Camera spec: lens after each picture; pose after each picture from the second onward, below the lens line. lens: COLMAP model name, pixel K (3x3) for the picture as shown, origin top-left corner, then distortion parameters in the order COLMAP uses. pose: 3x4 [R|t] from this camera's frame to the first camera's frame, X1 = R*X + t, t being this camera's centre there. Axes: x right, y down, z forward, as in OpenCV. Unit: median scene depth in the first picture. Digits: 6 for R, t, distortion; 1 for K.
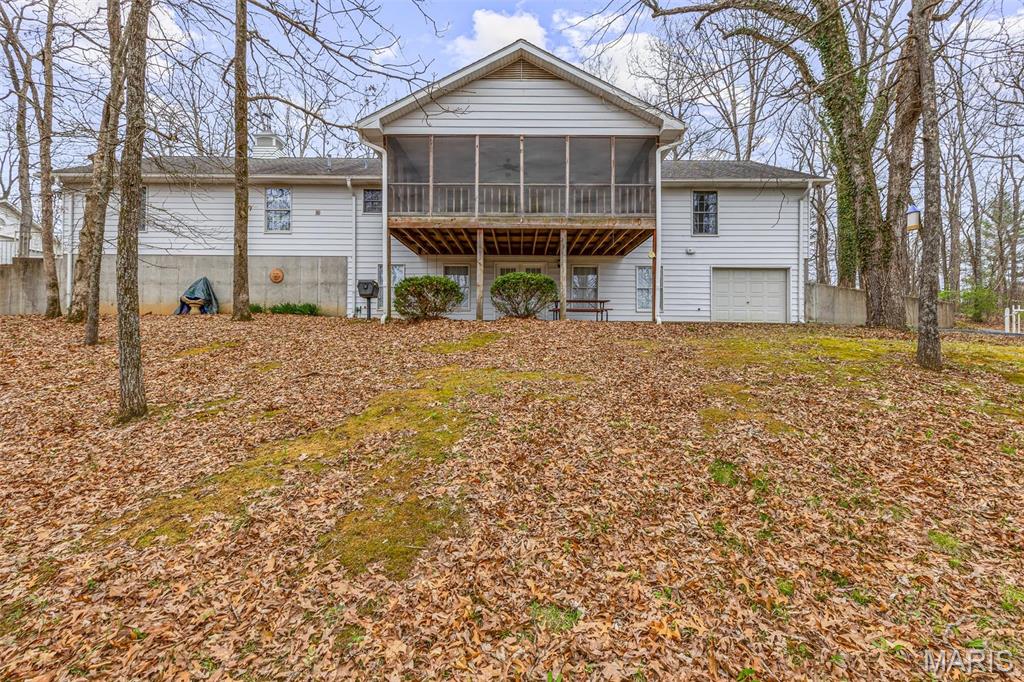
lens RADIAL K [[460.5, 0, 512.0], [0, 460.5, 341.0], [0, 0, 1]] dist [0.002461, -0.000299]
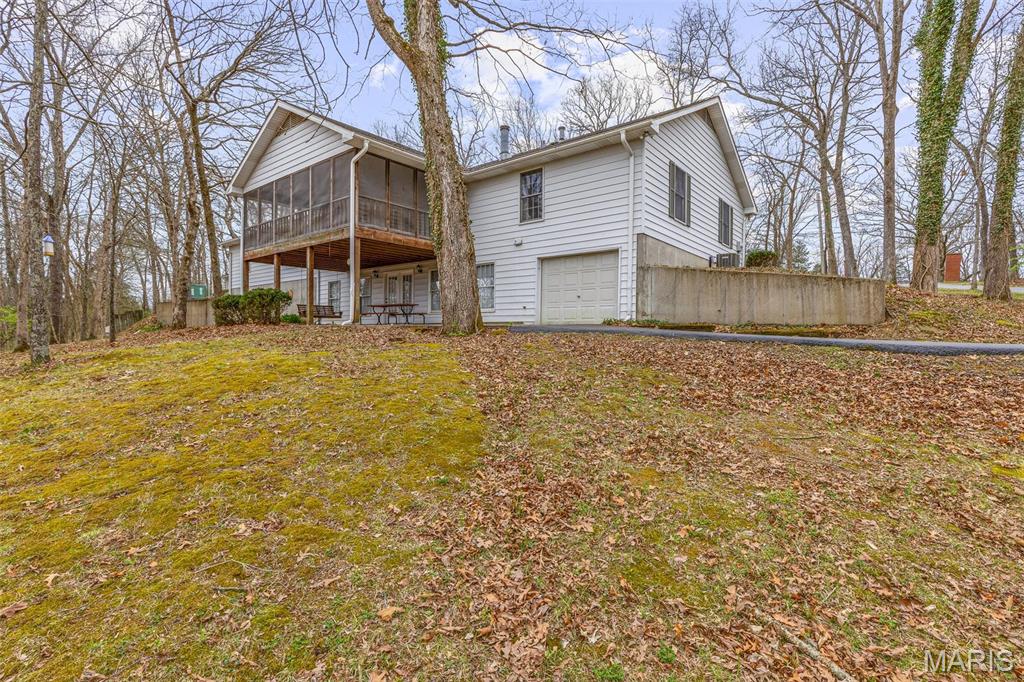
lens RADIAL K [[506.8, 0, 512.0], [0, 506.8, 341.0], [0, 0, 1]] dist [-0.004980, 0.000661]
pose [[0.791325, -0.002010, -0.611393, 0.970411], [-0.003423, 0.999964, -0.007719, 0.001521], [0.611387, 0.008201, 0.791290, 0.227789]]
